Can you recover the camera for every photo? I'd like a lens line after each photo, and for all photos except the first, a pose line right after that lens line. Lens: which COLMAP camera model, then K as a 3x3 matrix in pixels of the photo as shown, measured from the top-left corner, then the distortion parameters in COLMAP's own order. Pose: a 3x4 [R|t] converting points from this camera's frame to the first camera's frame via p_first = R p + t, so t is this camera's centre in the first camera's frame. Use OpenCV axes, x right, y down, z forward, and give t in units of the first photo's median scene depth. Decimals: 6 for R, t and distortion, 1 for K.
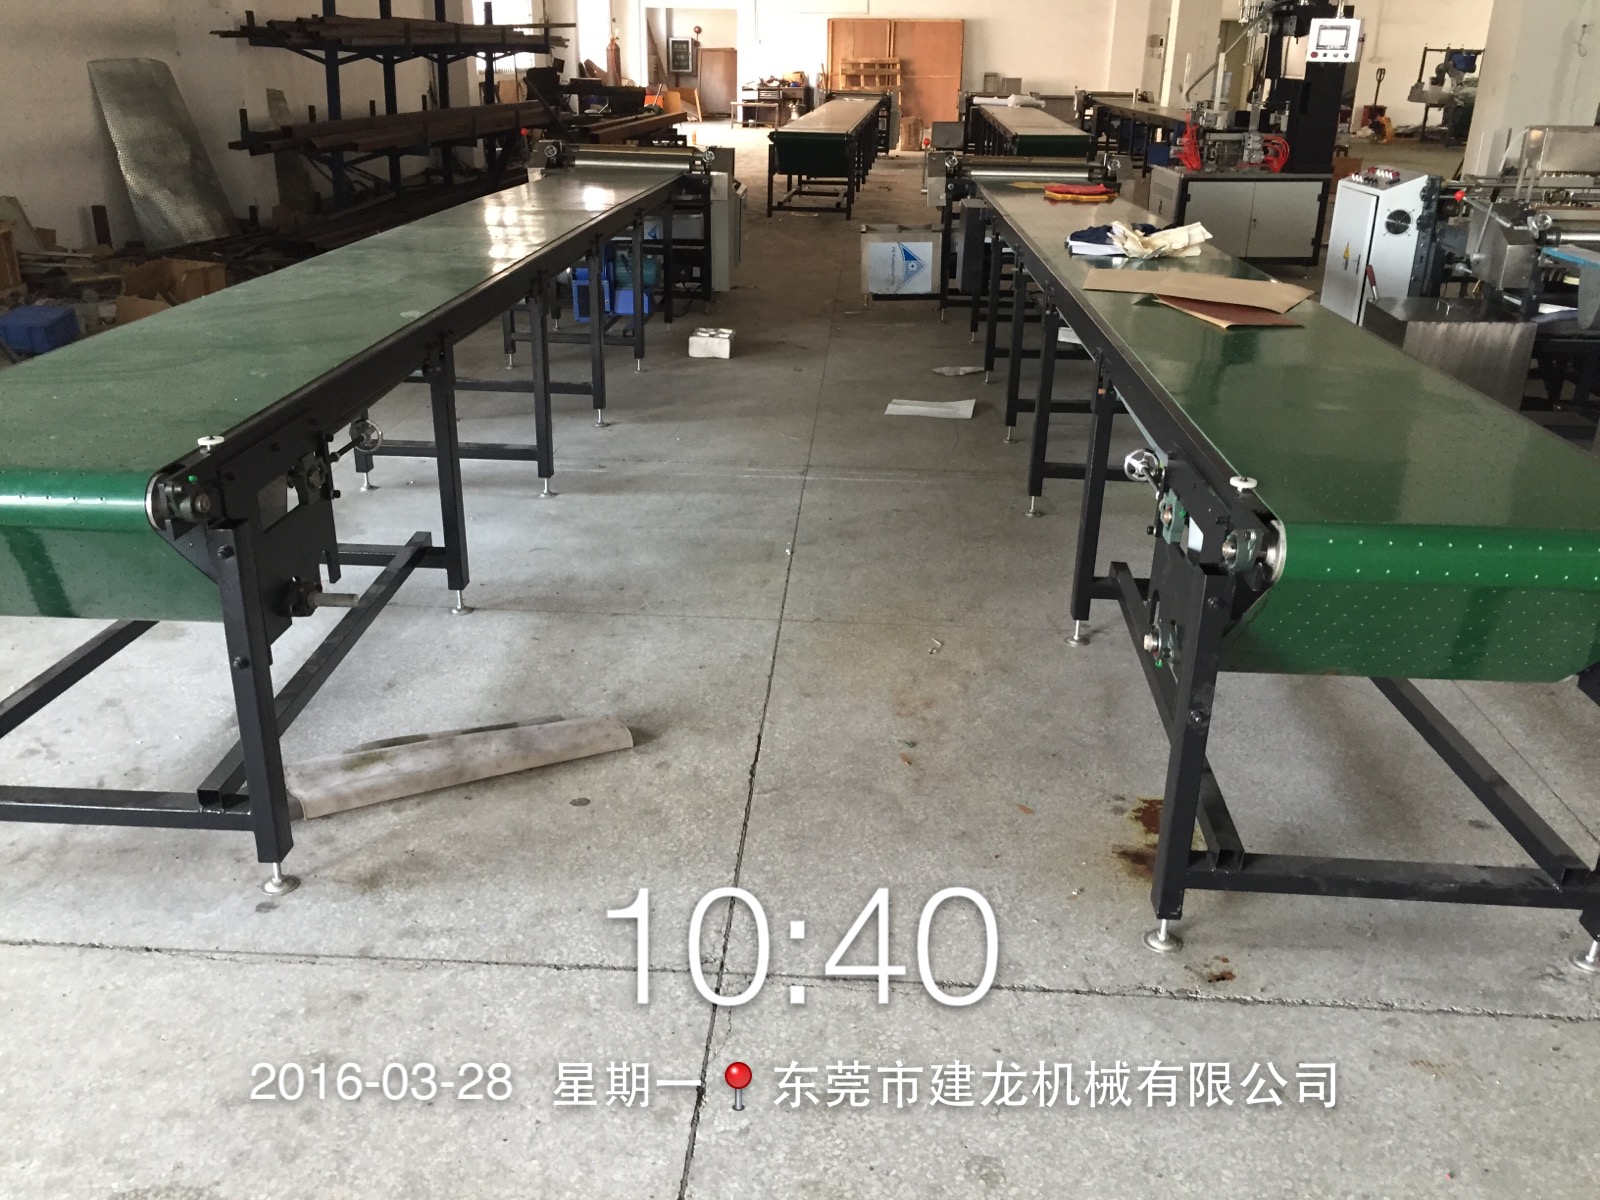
lens RADIAL K [[1361.7, 0, 800.0], [0, 1361.7, 600.0], [0, 0, 1]] dist [0.072634, -0.104817]
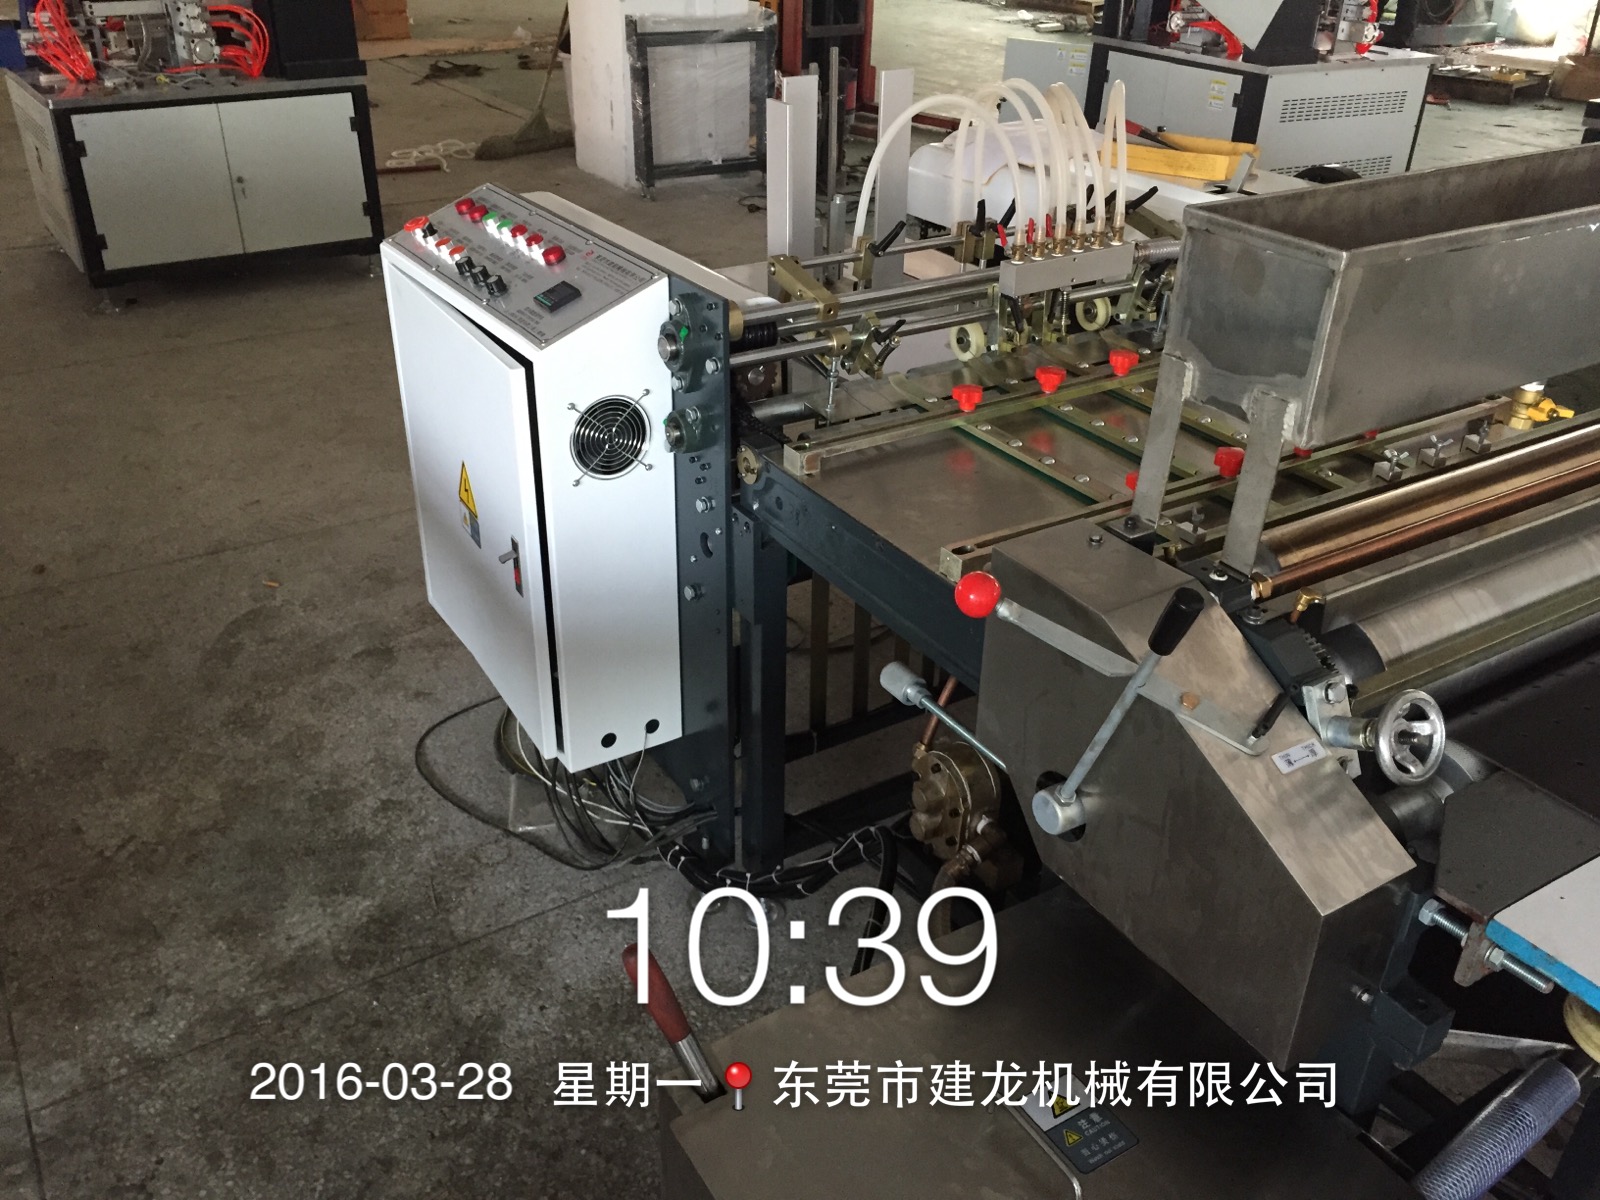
lens RADIAL K [[1361.7, 0, 800.0], [0, 1361.7, 600.0], [0, 0, 1]] dist [0.072634, -0.104817]
pose [[0.809769, -0.278300, 0.516550, 0.103647], [0.206368, 0.959197, 0.193272, -0.098262], [-0.549261, -0.049906, 0.834160, 0.247689]]
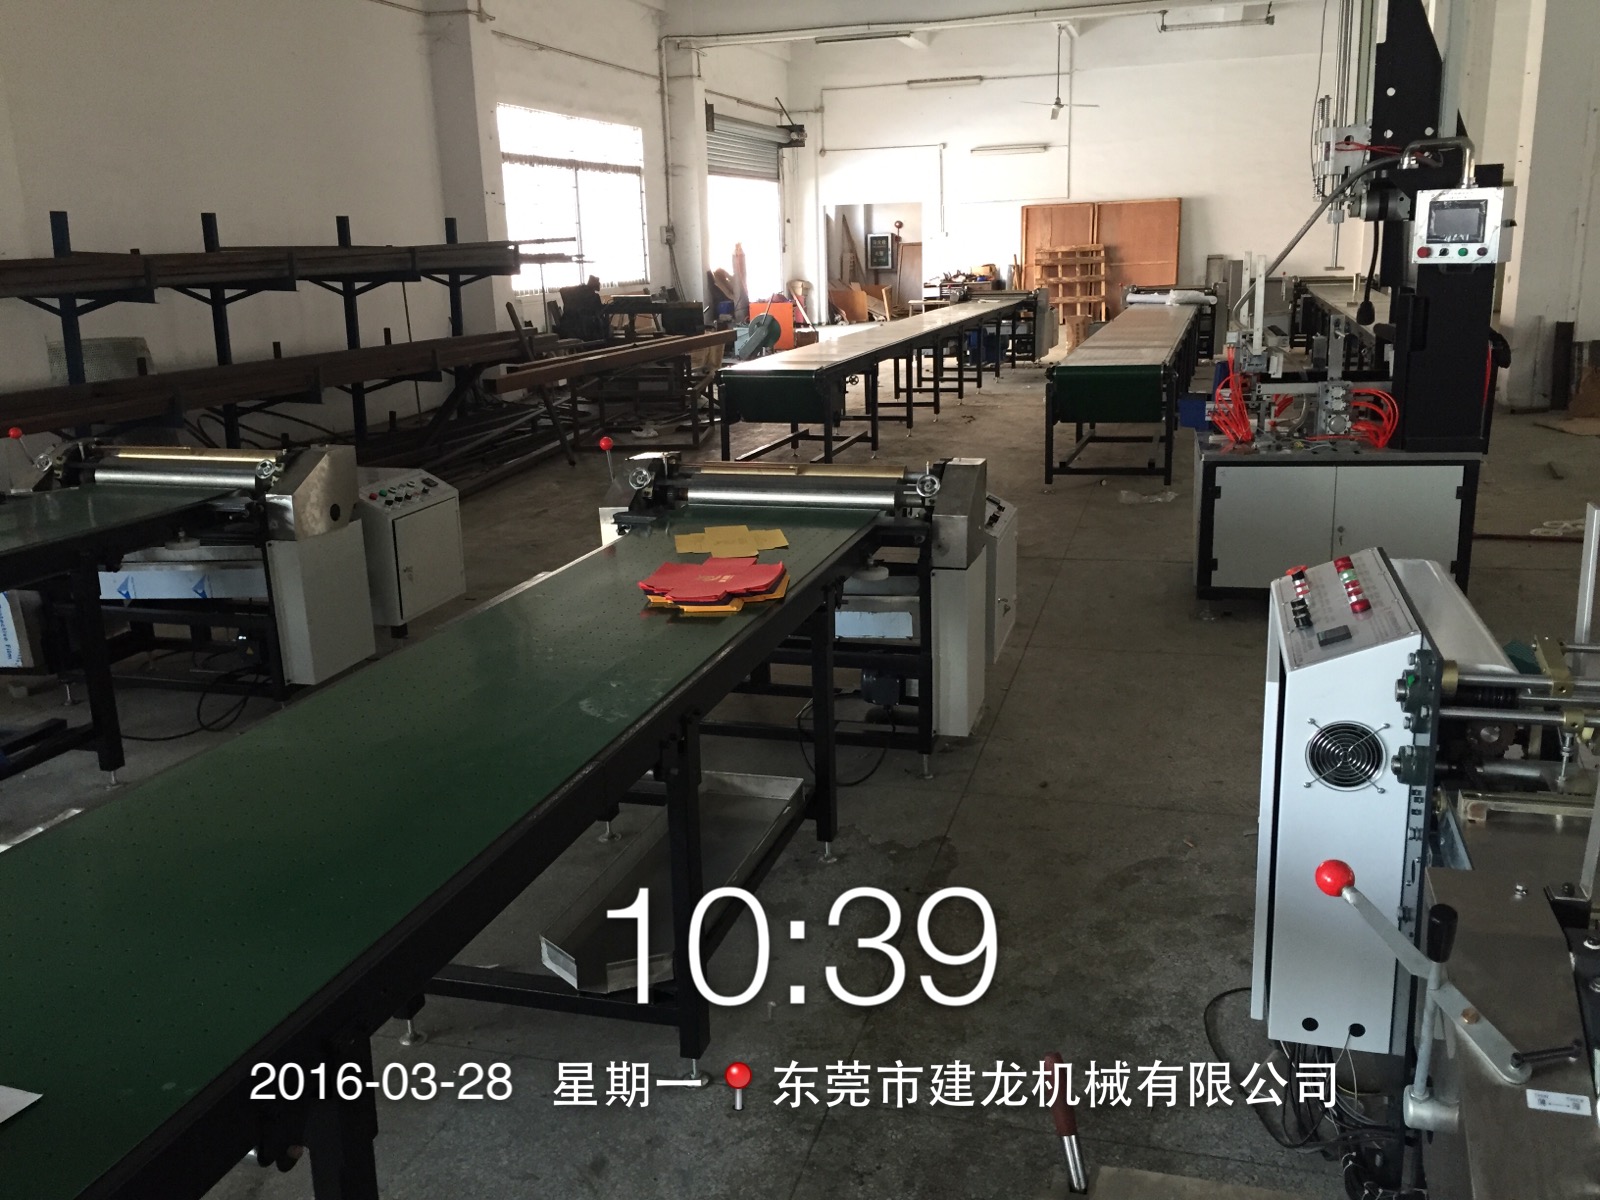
lens RADIAL K [[1361.7, 0, 800.0], [0, 1361.7, 600.0], [0, 0, 1]] dist [0.072634, -0.104817]
pose [[0.973452, 0.013595, -0.228488, 0.128533], [-0.041157, 0.992361, -0.116301, -0.090760], [0.225162, 0.122618, 0.966575, 0.211732]]
